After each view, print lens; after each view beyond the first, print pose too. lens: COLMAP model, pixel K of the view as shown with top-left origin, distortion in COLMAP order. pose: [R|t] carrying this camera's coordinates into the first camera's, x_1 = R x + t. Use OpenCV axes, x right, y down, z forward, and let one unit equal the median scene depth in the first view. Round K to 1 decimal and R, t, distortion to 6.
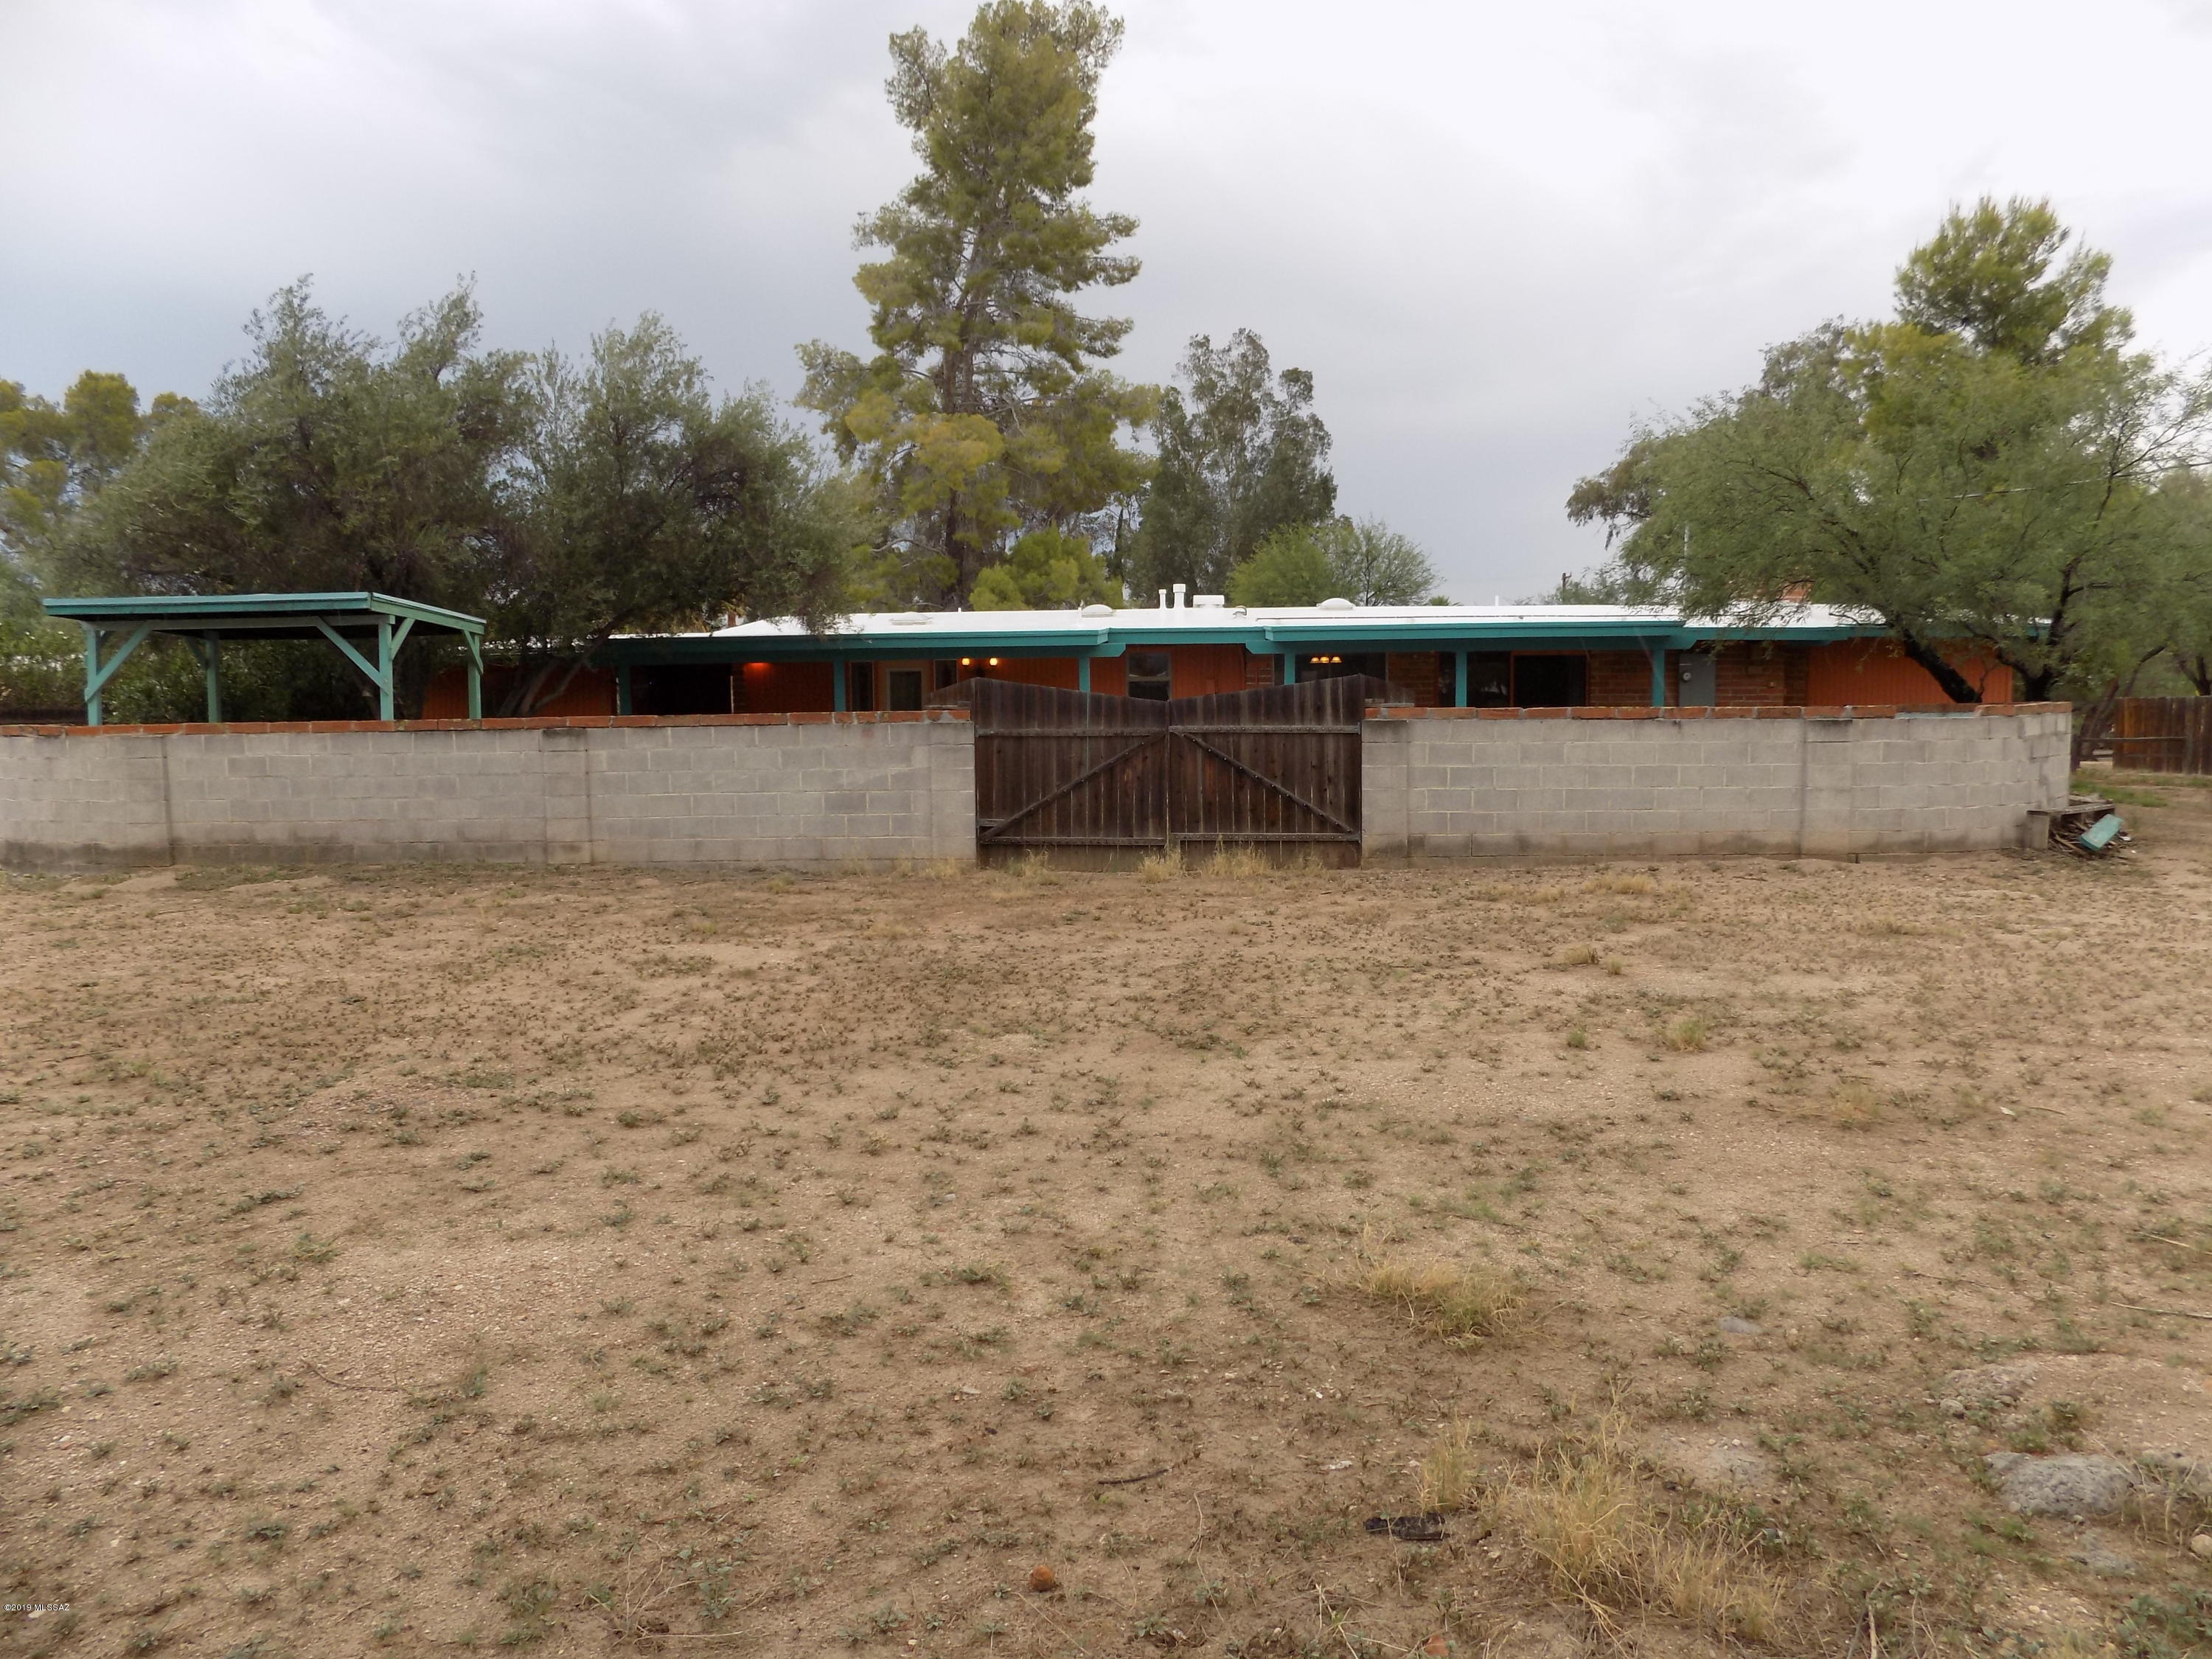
lens RADIAL K [[1498.7, 0, 1106.0], [0, 1498.7, 829.5], [0, 0, 1]] dist [-0.038931, -0.001038]
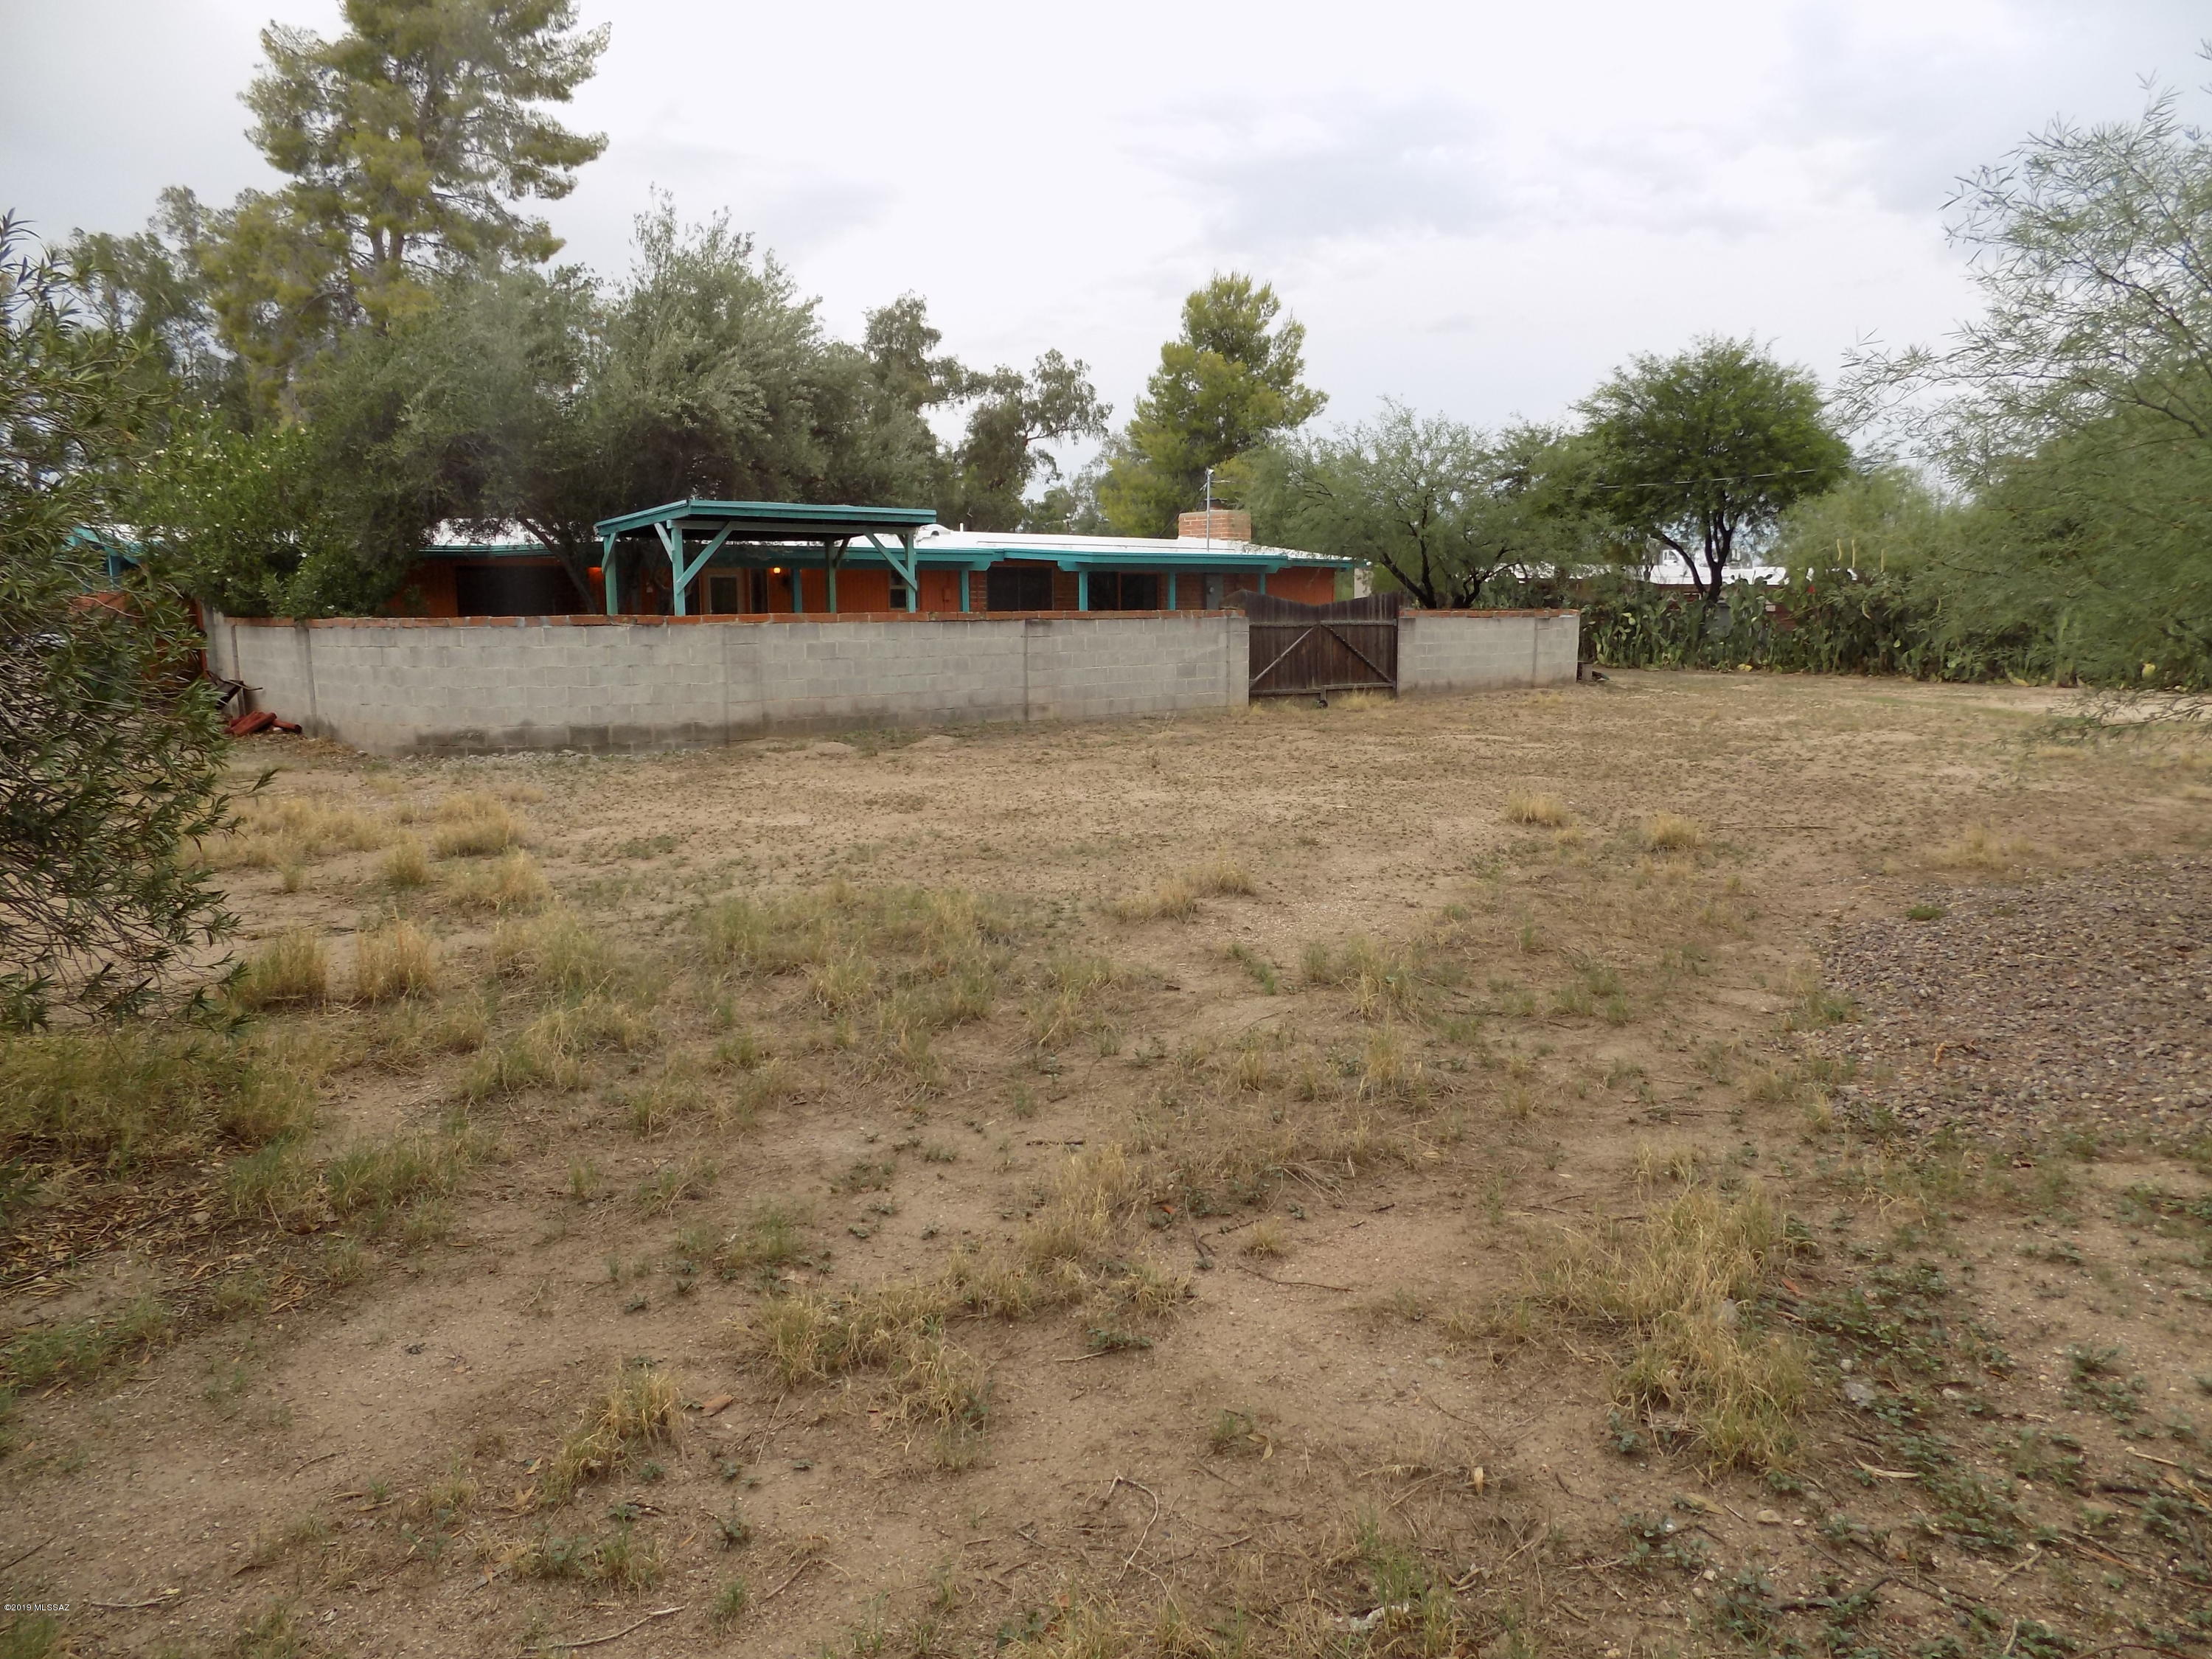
lens RADIAL K [[1498.7, 0, 1106.0], [0, 1498.7, 829.5], [0, 0, 1]] dist [-0.038931, -0.001038]
pose [[0.707996, -0.092998, 0.700067, -1.282730], [0.050386, 0.995417, 0.081277, 0.014152], [-0.704417, -0.022270, 0.709437, -0.010202]]
